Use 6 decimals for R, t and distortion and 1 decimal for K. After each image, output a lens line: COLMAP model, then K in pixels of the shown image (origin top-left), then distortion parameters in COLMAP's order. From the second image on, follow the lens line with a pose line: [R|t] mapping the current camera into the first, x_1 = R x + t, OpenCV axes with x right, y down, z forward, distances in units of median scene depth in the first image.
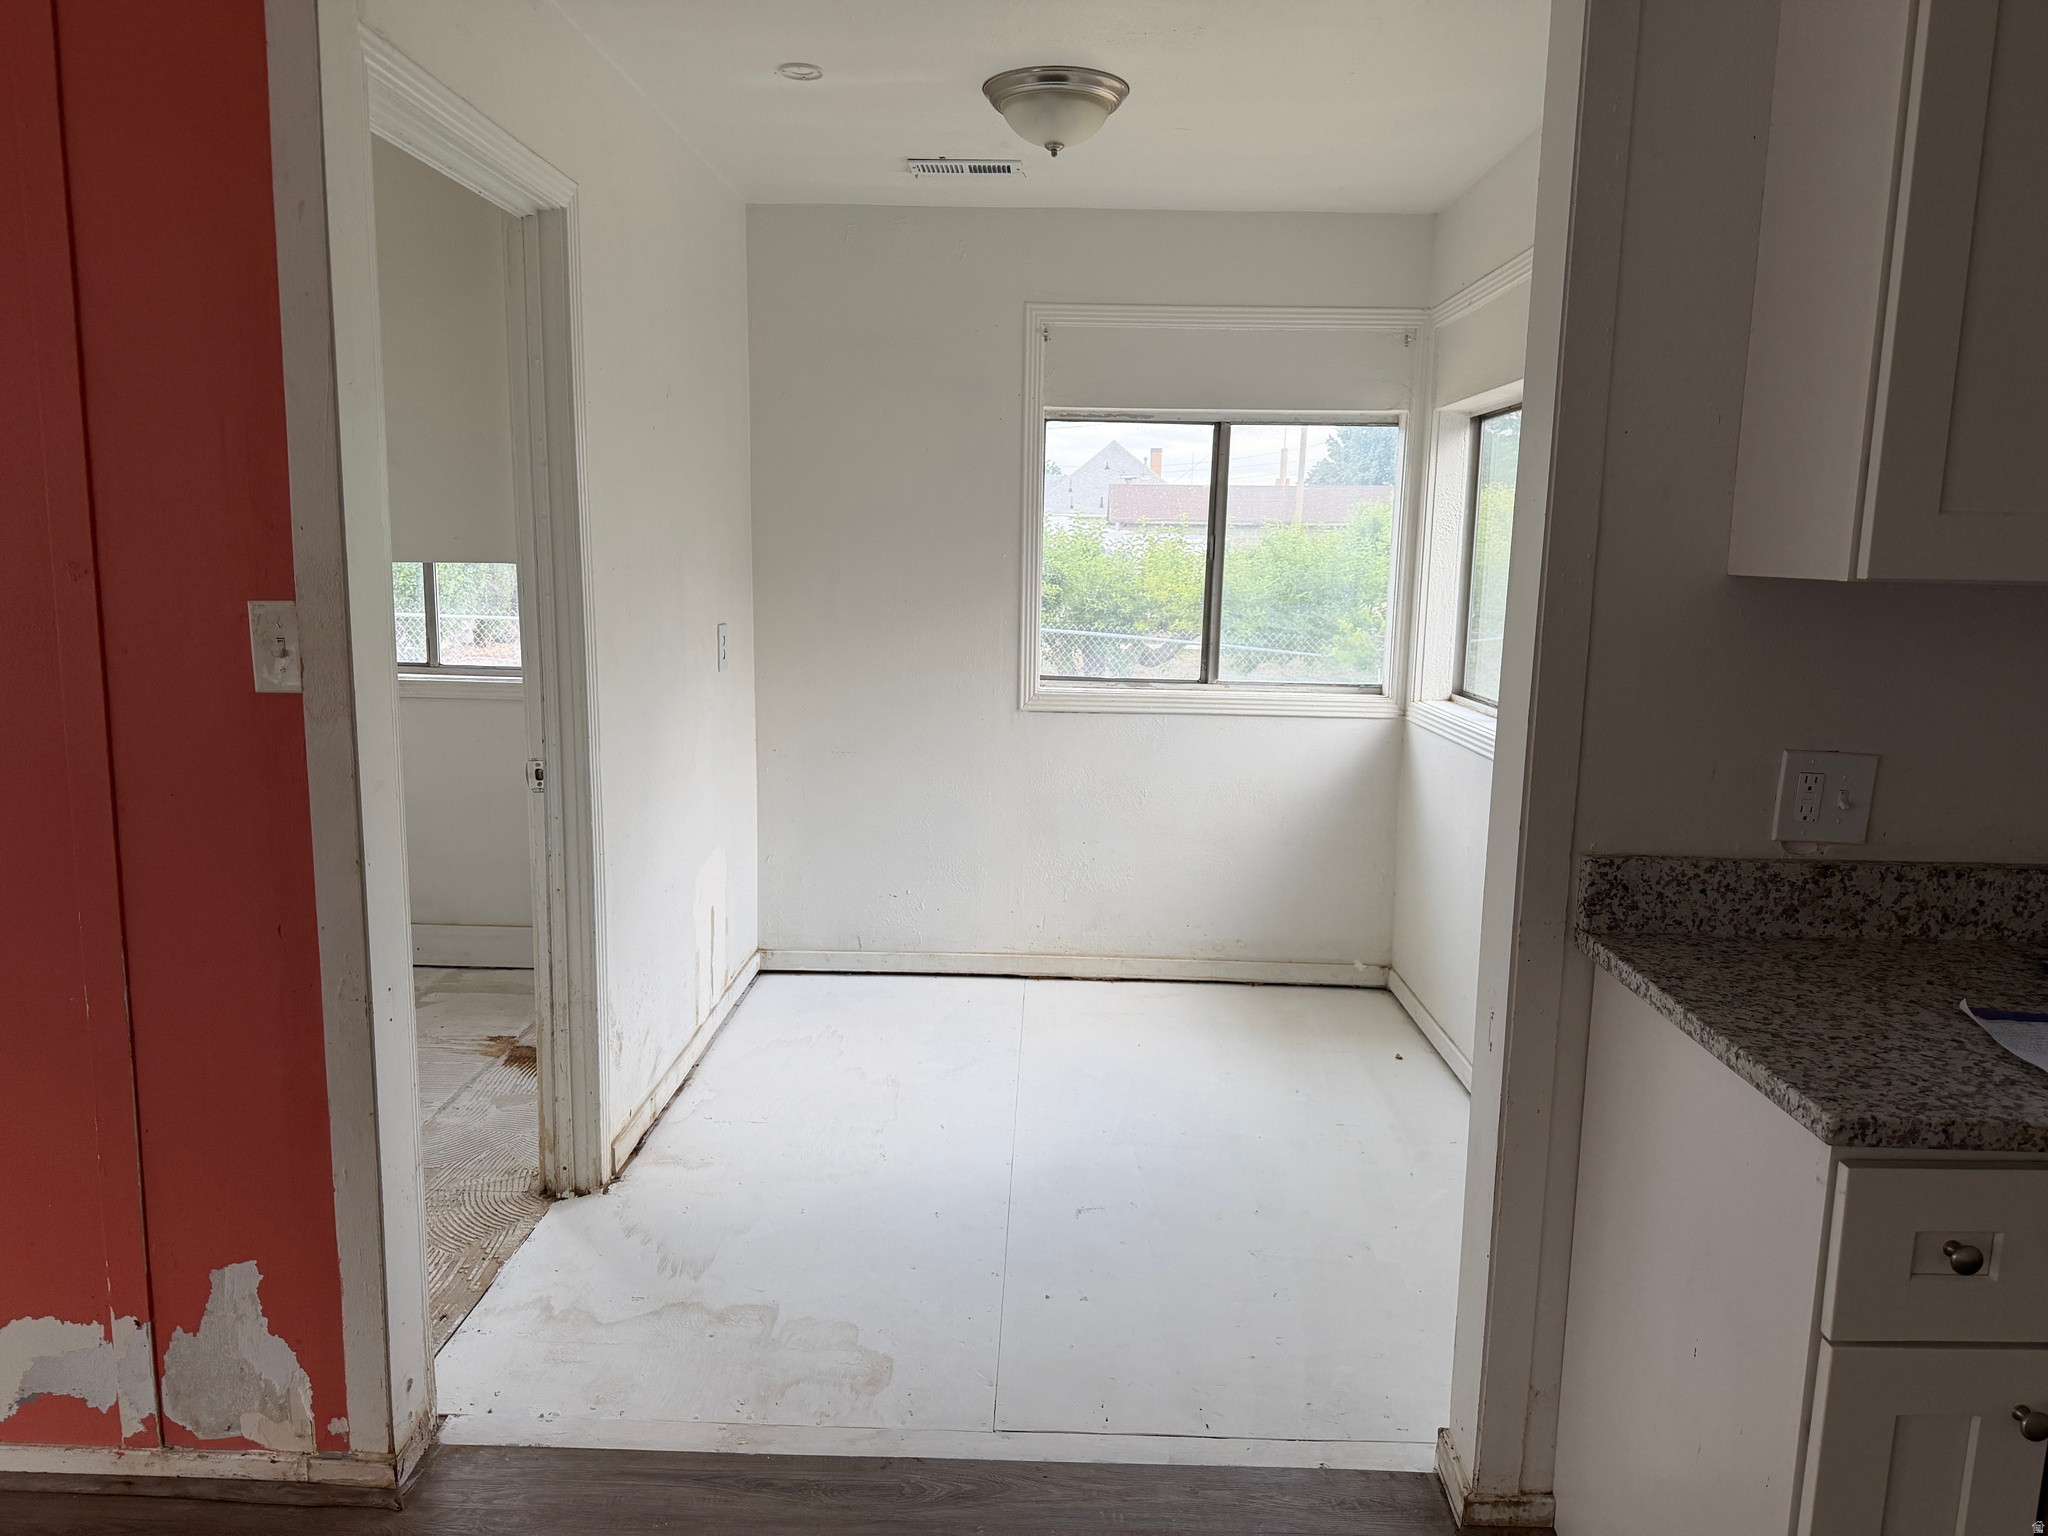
lens RADIAL K [[1414.3, 0, 1027.1], [0, 1414.3, 772.9], [0, 0, 1]] dist [0.100529, -0.006563]
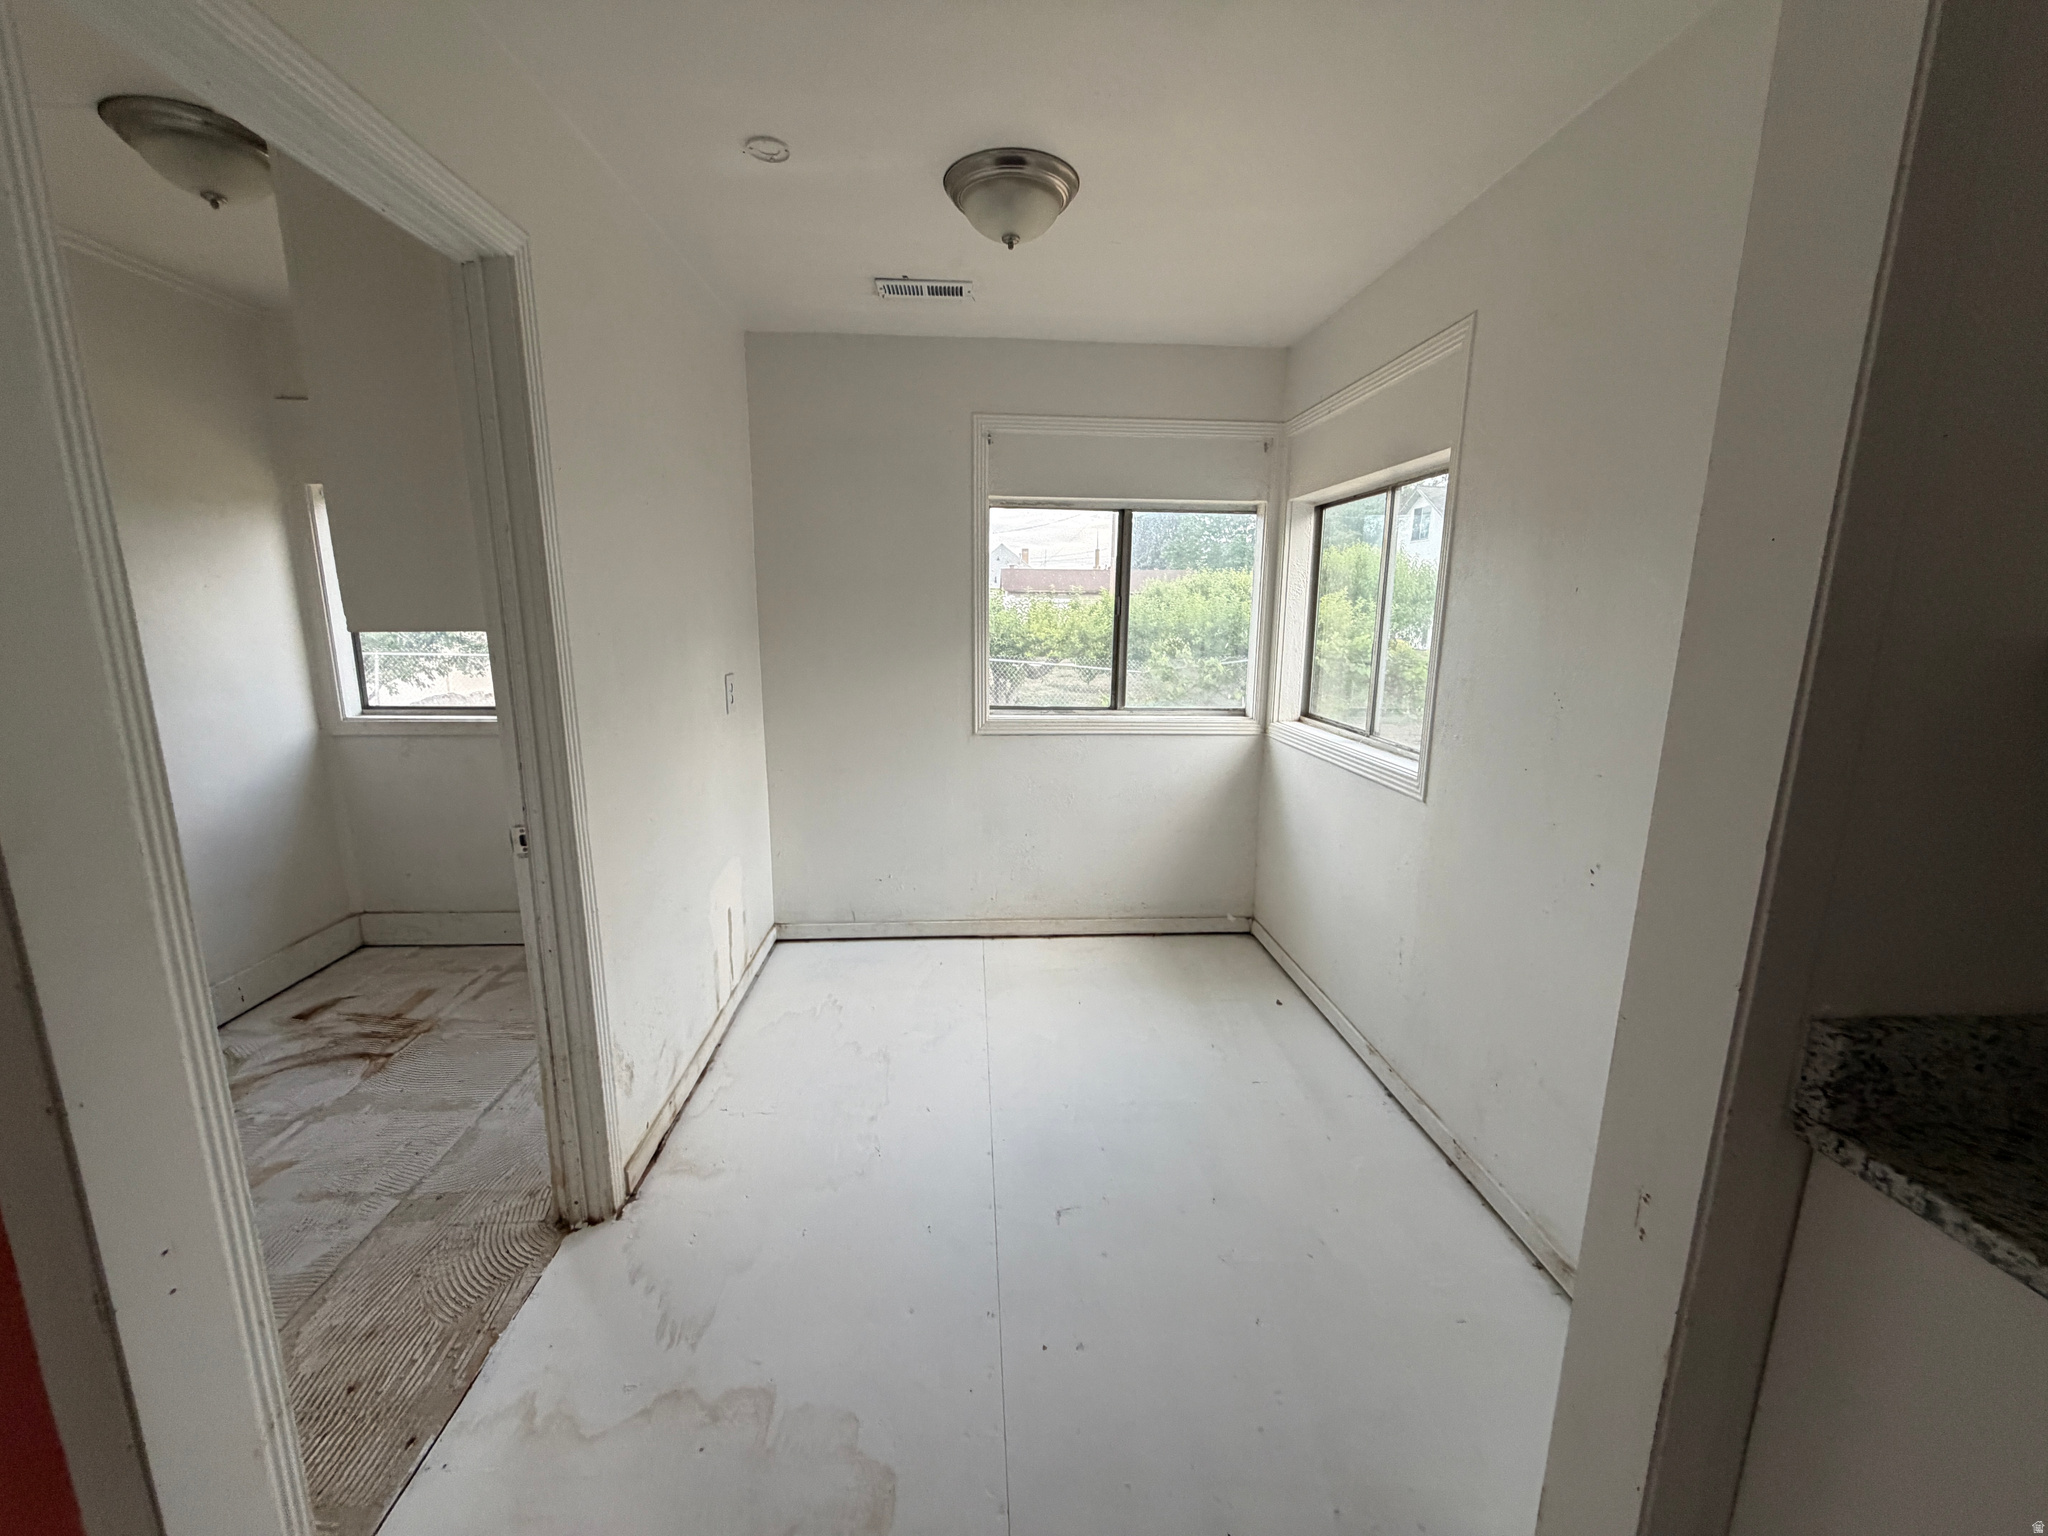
lens RADIAL K [[822.6, 0, 1021.4], [0, 822.6, 771.1], [0, 0, 1]] dist [0.012930, 0.001338]
pose [[0.996599, -0.025079, 0.078489, -0.025998], [0.021896, 0.998913, 0.041154, -0.047253], [-0.079436, -0.039296, 0.996065, 0.290296]]
